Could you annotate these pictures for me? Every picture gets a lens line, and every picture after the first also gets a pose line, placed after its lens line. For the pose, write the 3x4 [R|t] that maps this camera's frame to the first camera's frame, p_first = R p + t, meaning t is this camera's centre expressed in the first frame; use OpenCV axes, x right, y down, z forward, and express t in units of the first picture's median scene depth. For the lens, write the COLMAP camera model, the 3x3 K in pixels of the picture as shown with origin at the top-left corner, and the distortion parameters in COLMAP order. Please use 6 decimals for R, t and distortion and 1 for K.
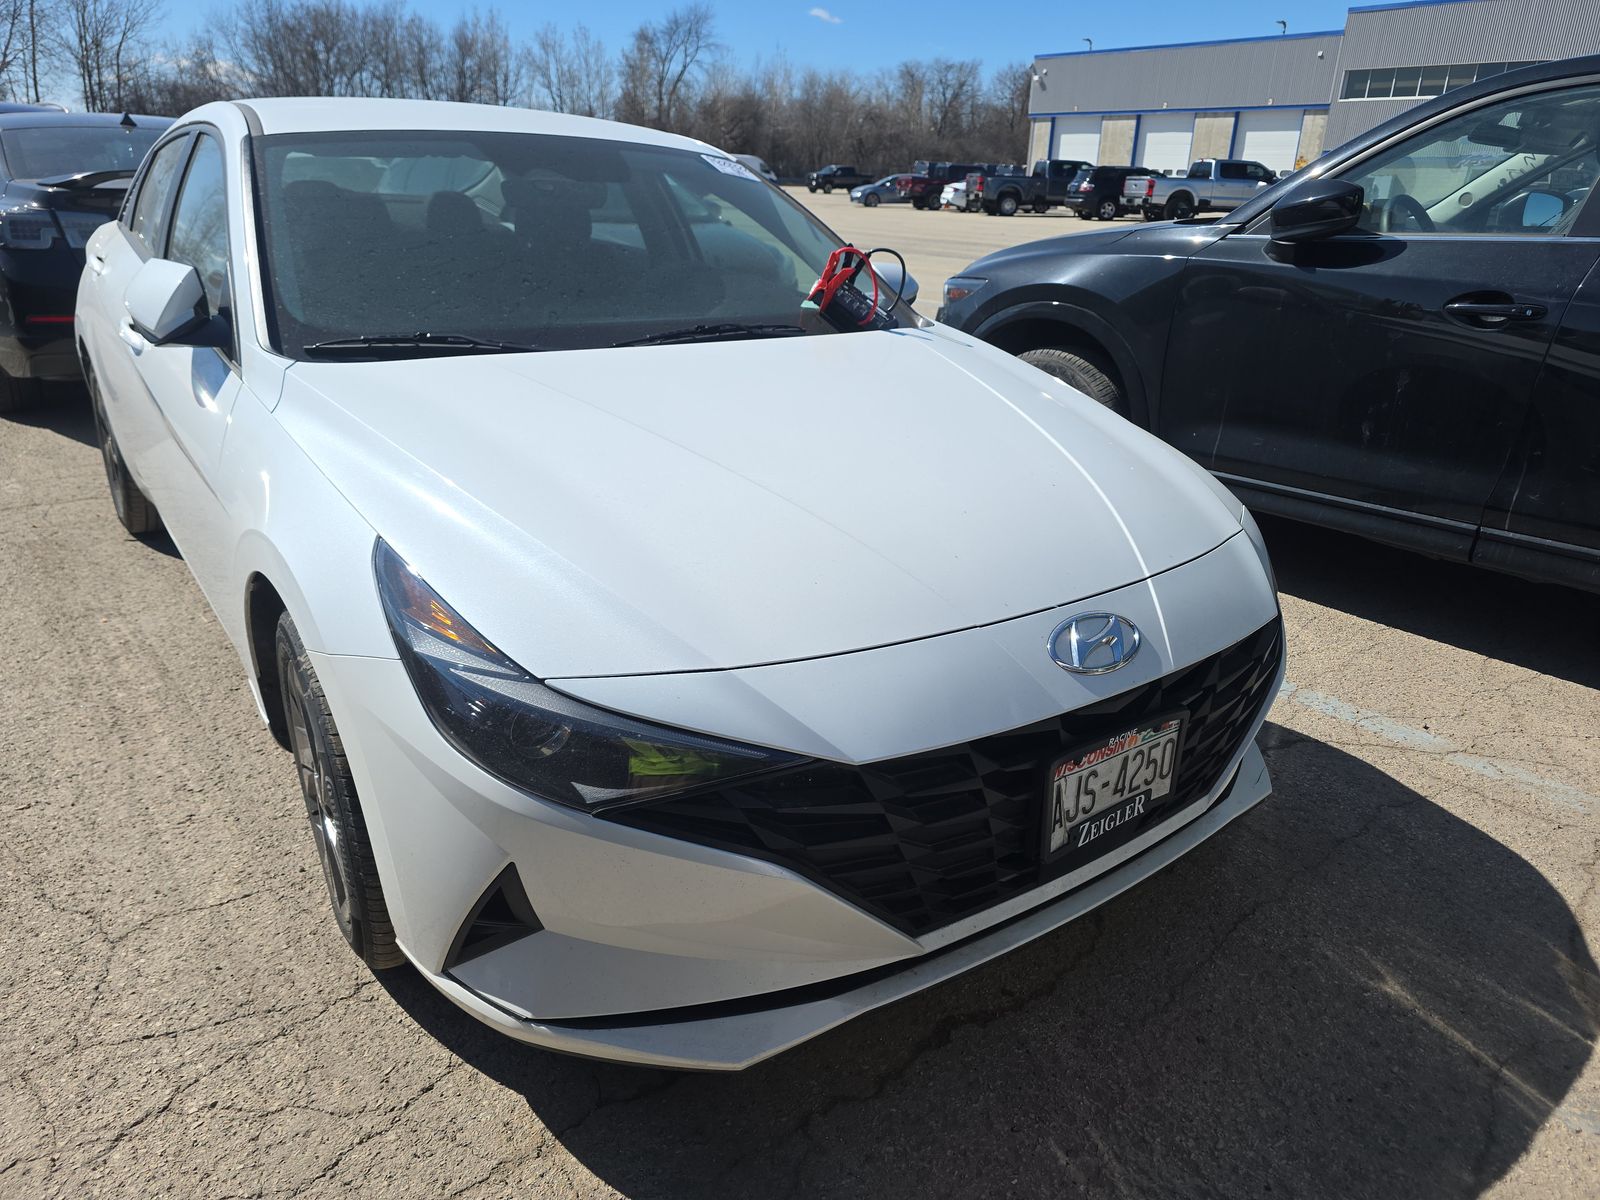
lens RADIAL K [[907.8, 0, 859.4], [0, 907.8, 604.4], [0, 0, 1]] dist [0.038508, -0.023459]
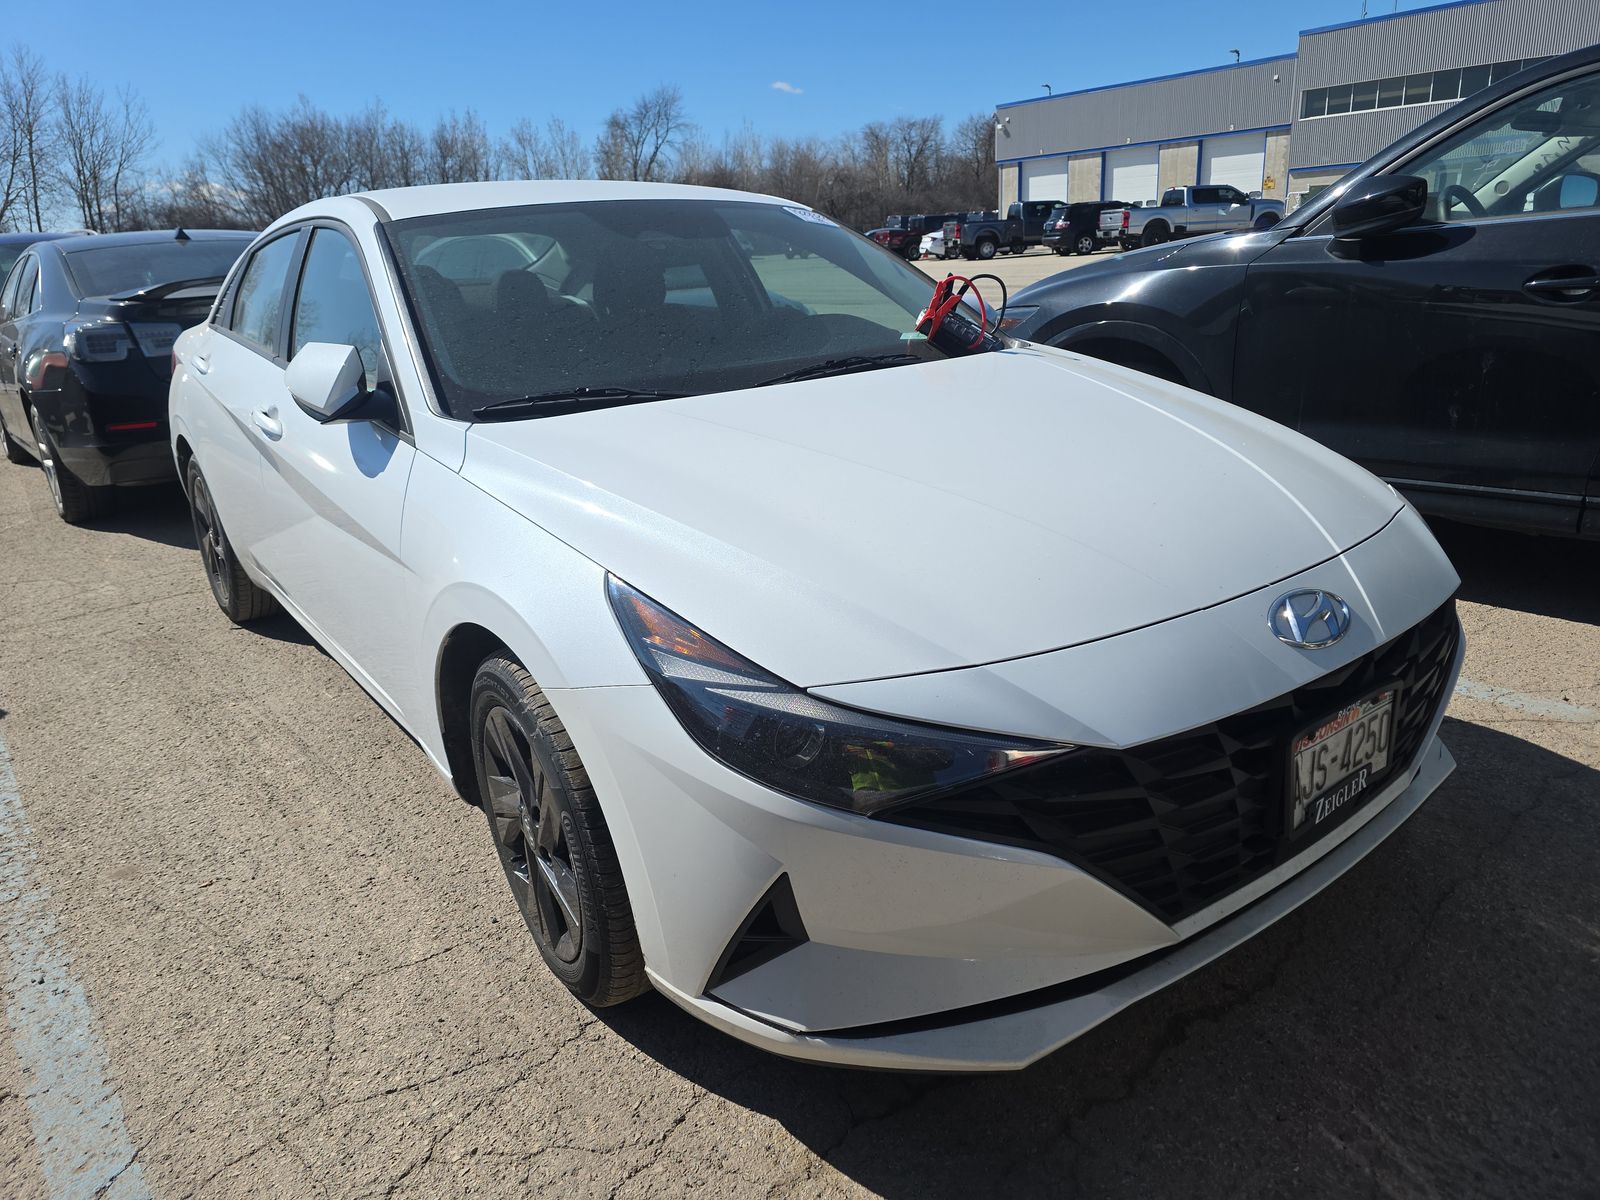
lens RADIAL K [[907.8, 0, 859.4], [0, 907.8, 604.4], [0, 0, 1]] dist [0.038508, -0.023459]
pose [[0.996353, -0.084001, -0.014971, -0.198320], [0.083123, 0.995187, -0.051895, 0.034055], [0.019258, 0.050461, 0.998540, -0.019352]]
